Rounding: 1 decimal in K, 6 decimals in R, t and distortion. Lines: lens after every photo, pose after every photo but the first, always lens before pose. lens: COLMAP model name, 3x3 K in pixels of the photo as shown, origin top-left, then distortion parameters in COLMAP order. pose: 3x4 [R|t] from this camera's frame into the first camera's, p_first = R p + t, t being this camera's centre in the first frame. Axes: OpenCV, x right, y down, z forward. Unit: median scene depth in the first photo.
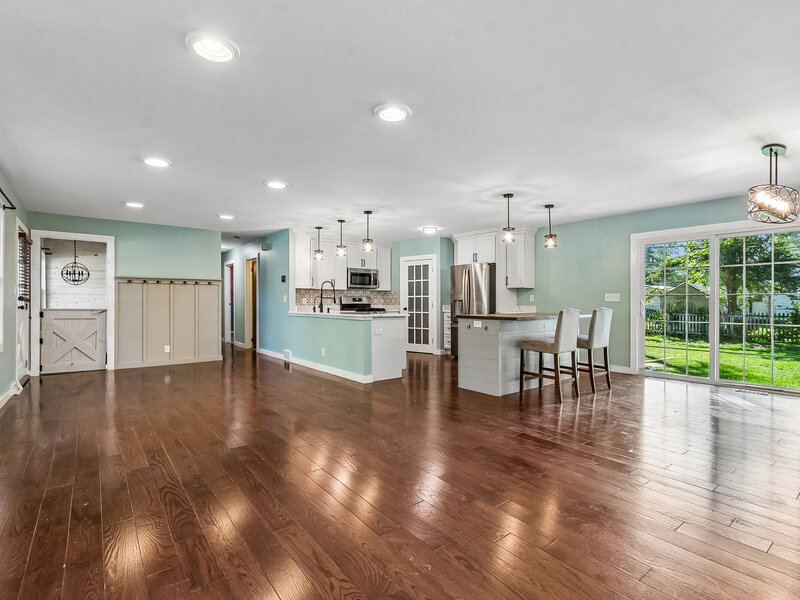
lens RADIAL K [[396.7, 0, 398.5], [0, 396.7, 302.4], [0, 0, 1]] dist [0.003458, -0.002600]
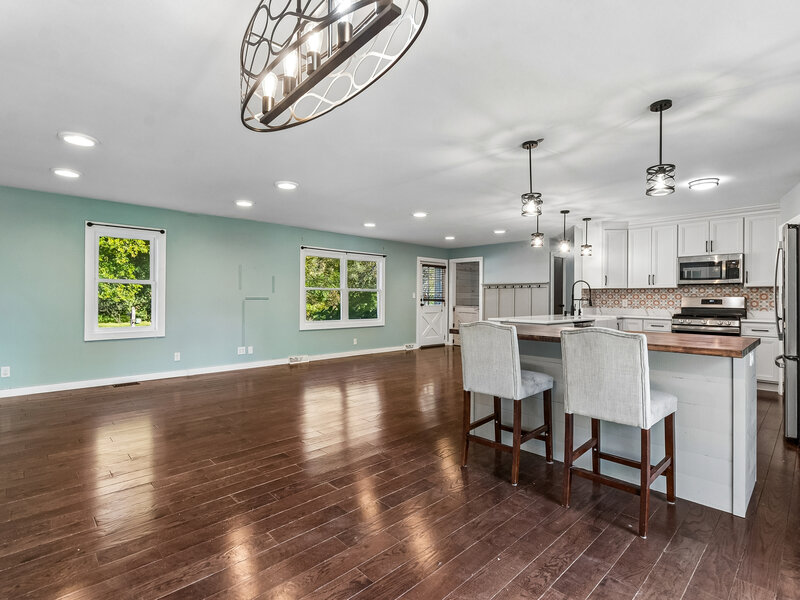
lens RADIAL K [[396.7, 0, 399.9], [0, 396.7, 299.6], [0, 0, 1]] dist [0.003458, -0.002600]
pose [[0.107031, 0.004045, -0.994247, 0.634723], [-0.004803, 0.999982, 0.003552, -0.012722], [0.994244, 0.004395, 0.107049, 0.507658]]
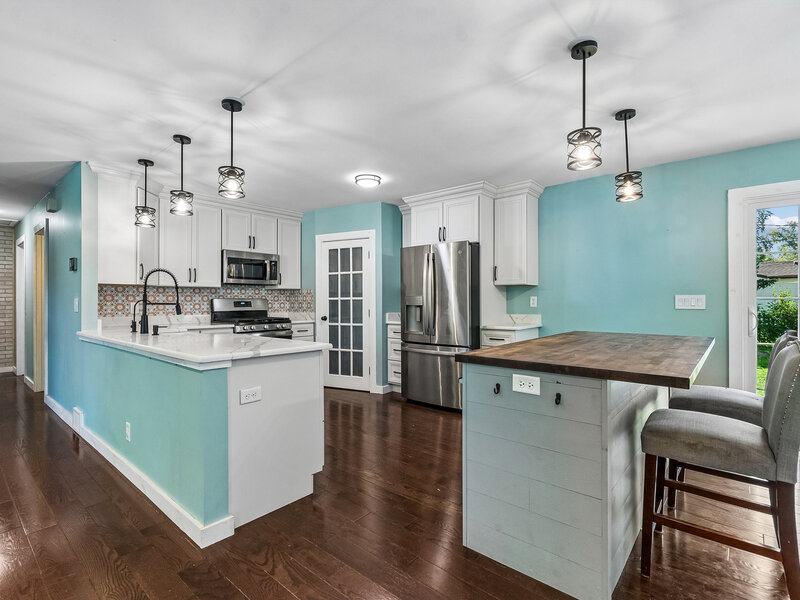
lens RADIAL K [[396.7, 0, 400.8], [0, 396.7, 299.1], [0, 0, 1]] dist [0.003458, -0.002600]
pose [[0.979765, -0.002822, 0.200129, 0.012663], [0.003568, 0.999988, -0.003367, -0.014120], [-0.200118, 0.004013, 0.979764, 0.457069]]
